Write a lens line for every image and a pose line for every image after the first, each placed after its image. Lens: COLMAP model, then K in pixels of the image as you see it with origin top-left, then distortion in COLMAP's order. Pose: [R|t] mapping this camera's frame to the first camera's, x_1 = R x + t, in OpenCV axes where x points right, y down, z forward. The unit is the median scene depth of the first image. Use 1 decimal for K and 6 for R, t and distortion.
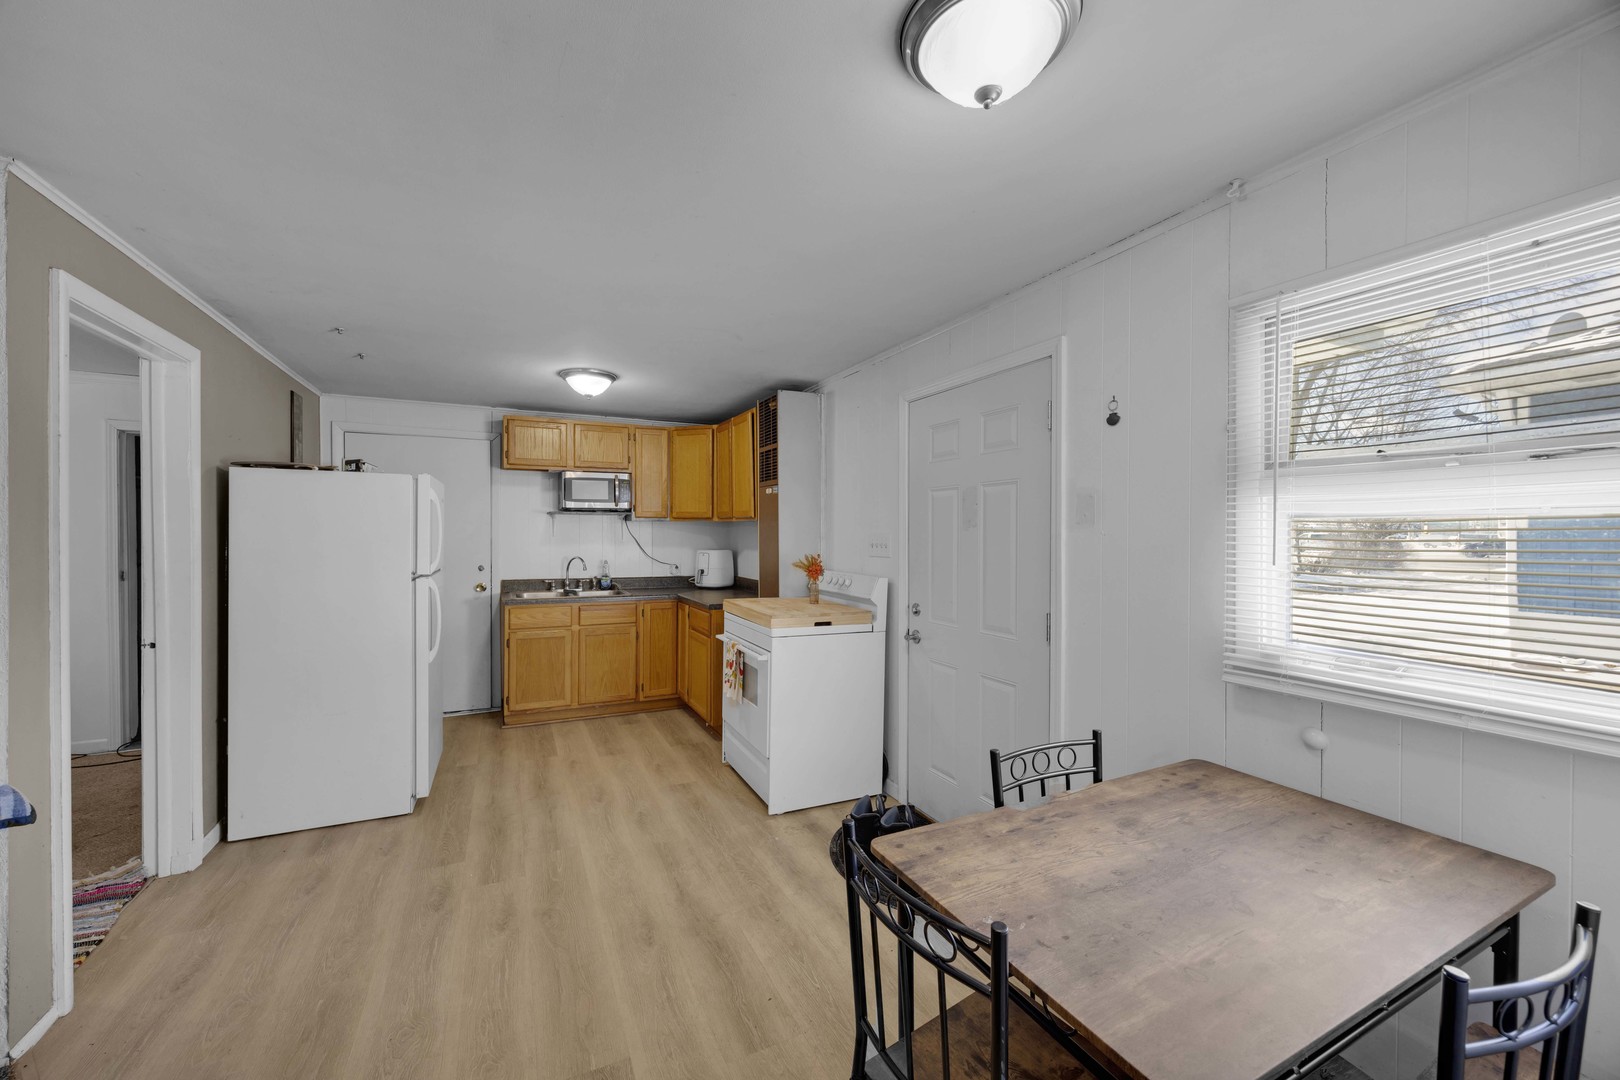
lens RADIAL K [[603.6, 0, 810.0], [0, 603.6, 540.0], [0, 0, 1]] dist [-0.000492, 0.000221]
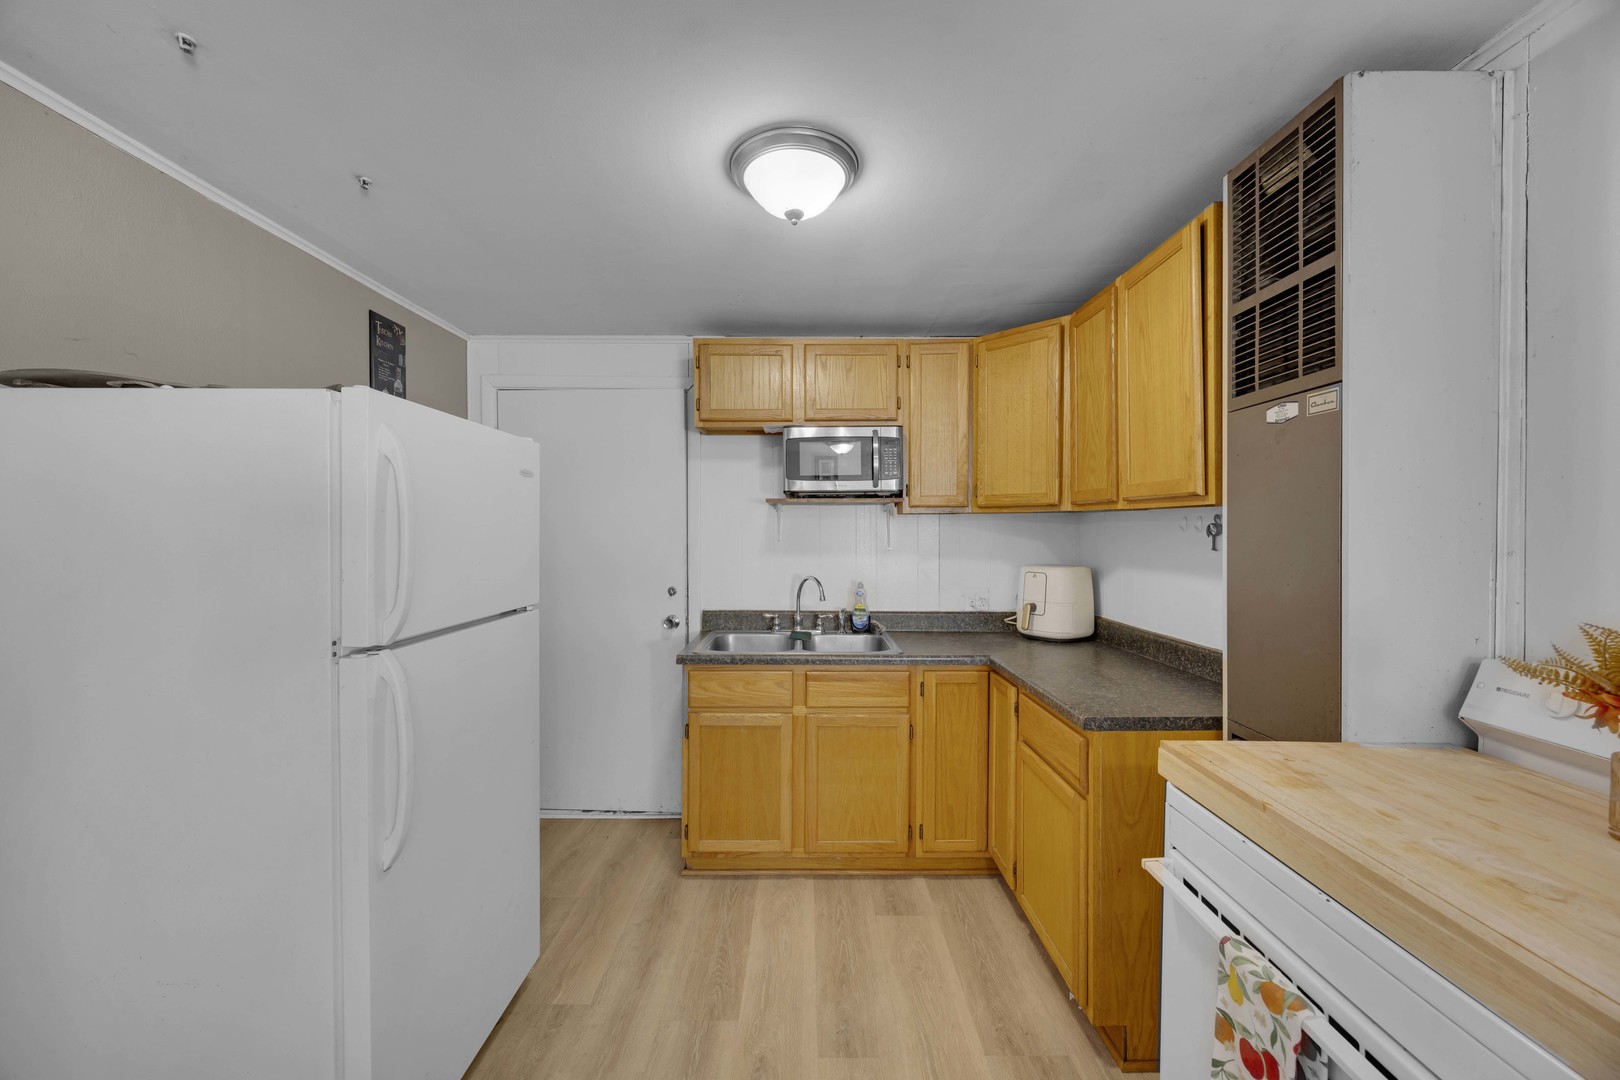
lens RADIAL K [[603.6, 0, 810.0], [0, 603.6, 540.0], [0, 0, 1]] dist [-0.000492, 0.000221]
pose [[0.894433, 0.002402, -0.447195, -0.128403], [-0.001544, 0.999996, 0.002282, -0.008486], [0.447199, -0.001350, 0.894434, 0.482684]]
